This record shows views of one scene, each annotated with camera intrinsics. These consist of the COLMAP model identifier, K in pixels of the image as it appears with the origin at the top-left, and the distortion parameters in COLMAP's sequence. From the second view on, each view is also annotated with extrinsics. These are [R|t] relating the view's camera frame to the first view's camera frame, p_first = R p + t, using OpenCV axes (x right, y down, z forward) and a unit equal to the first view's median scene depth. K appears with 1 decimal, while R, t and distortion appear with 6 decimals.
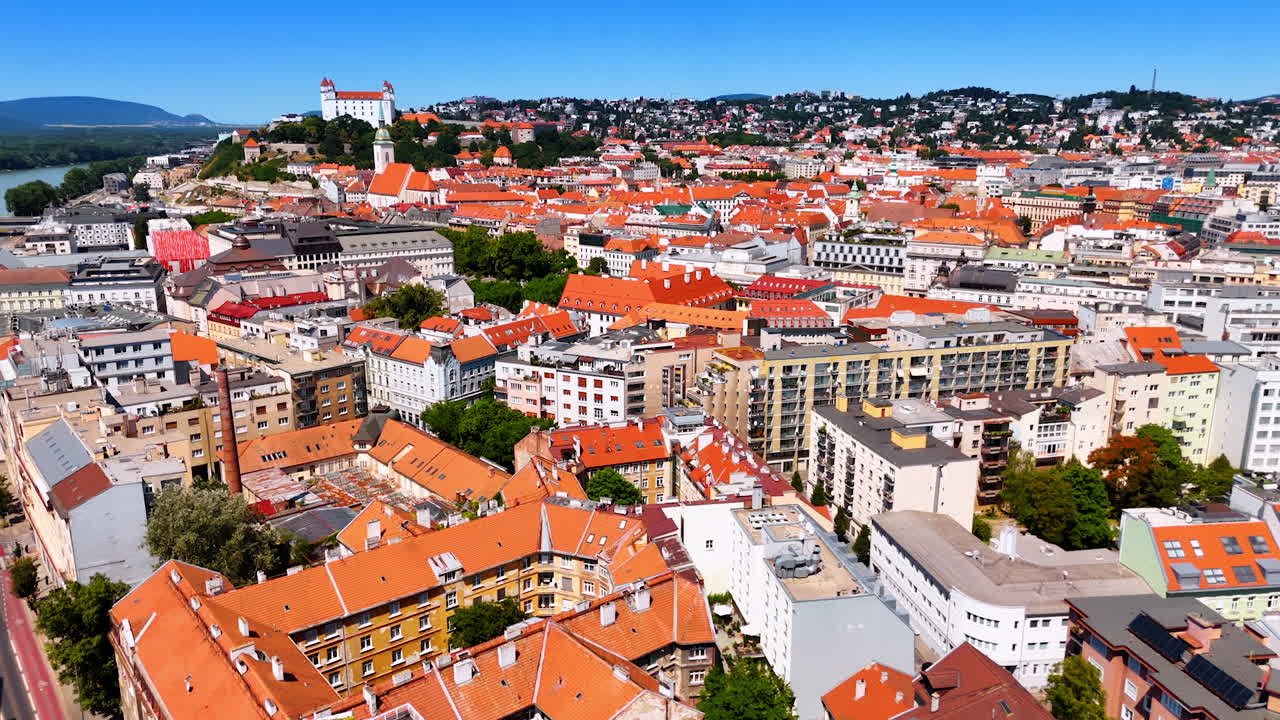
lens RADIAL K [[925.6, 0, 647.4], [0, 925.6, 364.0], [0, 0, 1]] dist [0.091695, -0.104771]
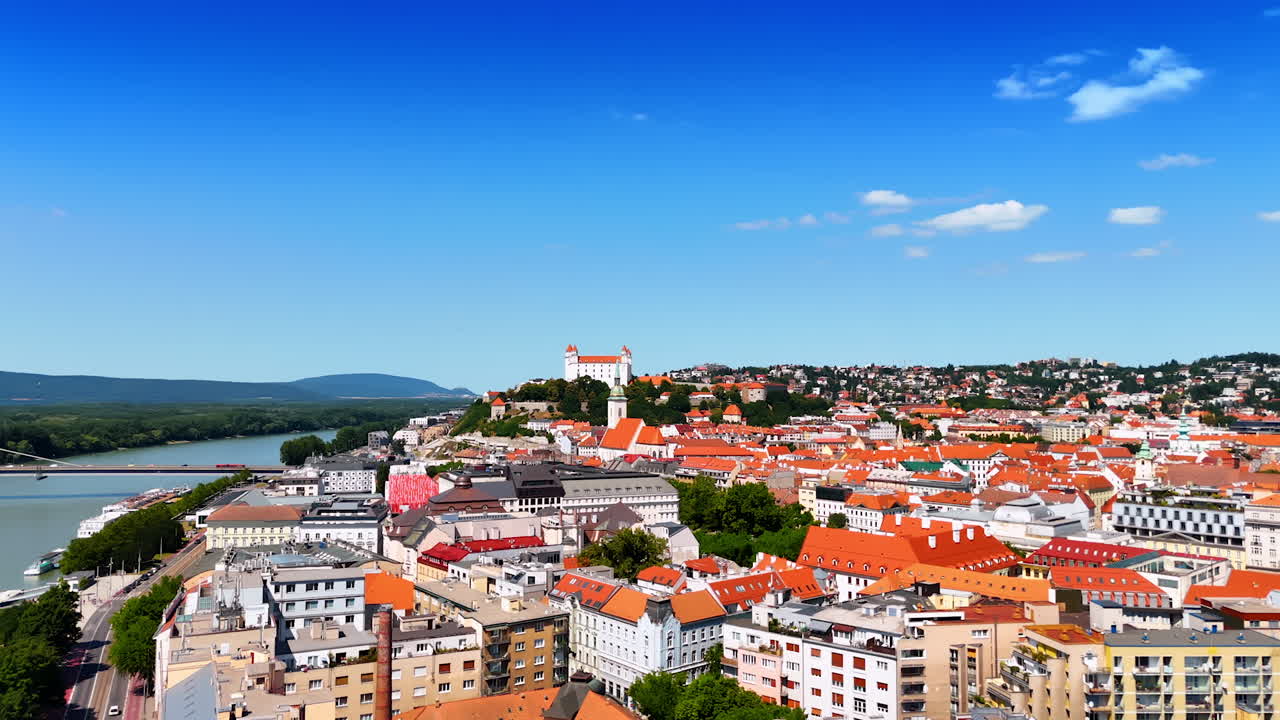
lens RADIAL K [[925.6, 0, 647.4], [0, 925.6, 364.0], [0, 0, 1]] dist [0.091695, -0.104771]
pose [[0.971599, -0.007469, -0.236516, -0.025217], [-0.059930, 0.959149, -0.276480, 0.005840], [0.228919, 0.282802, 0.931461, 0.120970]]
